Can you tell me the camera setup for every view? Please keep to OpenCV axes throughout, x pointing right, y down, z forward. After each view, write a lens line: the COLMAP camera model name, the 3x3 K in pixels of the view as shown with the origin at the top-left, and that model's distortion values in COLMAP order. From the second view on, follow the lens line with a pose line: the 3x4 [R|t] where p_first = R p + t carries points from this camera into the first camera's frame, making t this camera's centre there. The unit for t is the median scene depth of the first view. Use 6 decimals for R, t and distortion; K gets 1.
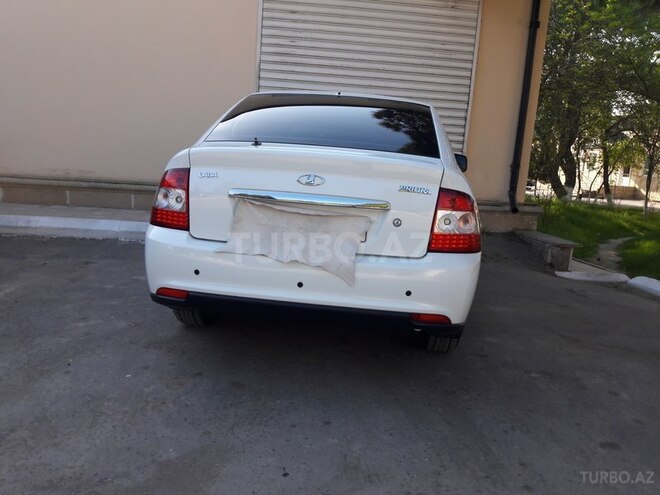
lens RADIAL K [[545.1, 0, 344.0], [0, 545.1, 229.8], [0, 0, 1]] dist [0.049384, -0.096844]
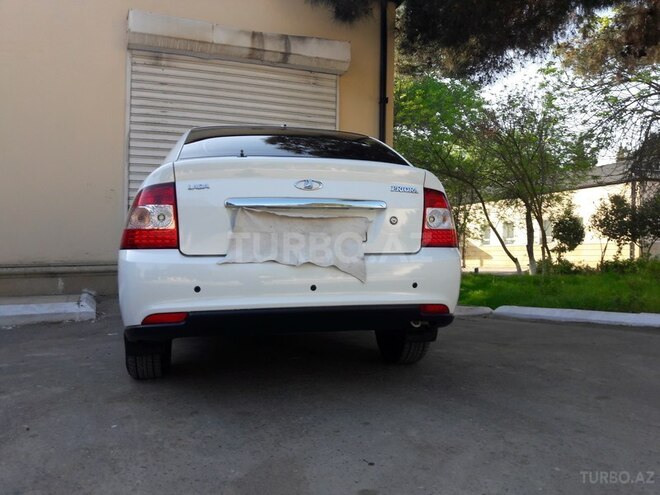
lens RADIAL K [[545.1, 0, 290.1], [0, 545.1, 263.1], [0, 0, 1]] dist [0.049384, -0.096844]
pose [[0.939096, -0.066861, 0.337087, -0.436291], [0.123736, 0.980888, -0.150158, 0.194267], [-0.320605, 0.182723, 0.929422, 0.097634]]
